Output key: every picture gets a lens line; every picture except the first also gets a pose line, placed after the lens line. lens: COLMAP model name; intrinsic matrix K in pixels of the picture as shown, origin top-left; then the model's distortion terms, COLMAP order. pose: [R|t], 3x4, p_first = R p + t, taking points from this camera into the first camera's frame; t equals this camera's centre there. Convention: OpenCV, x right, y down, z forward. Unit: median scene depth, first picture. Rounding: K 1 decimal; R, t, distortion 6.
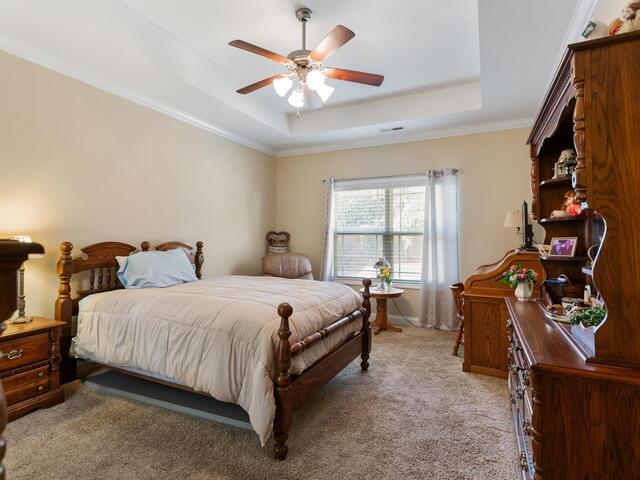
lens RADIAL K [[331.3, 0, 317.6], [0, 331.3, 237.7], [0, 0, 1]] dist [0.001540, 0.000085]
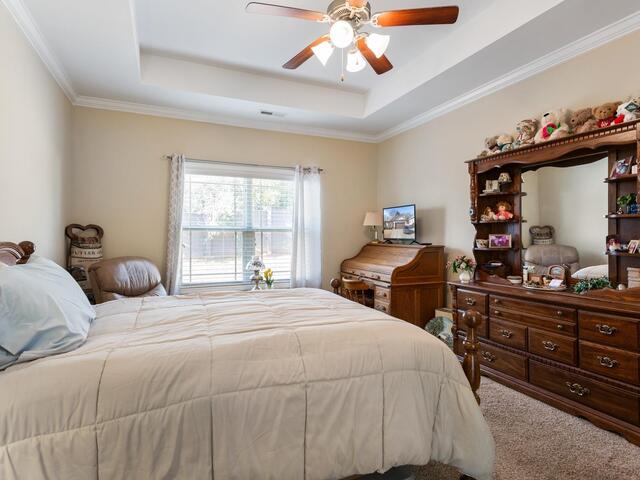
lens RADIAL K [[351.7, 0, 322.5], [0, 351.7, 238.9], [0, 0, 1]] dist [0.002381, 0.001933]
pose [[0.649285, -0.008657, 0.760496, -0.390352], [-0.000656, 0.999928, 0.011943, 0.000775], [-0.760545, -0.008253, 0.649232, 0.261352]]
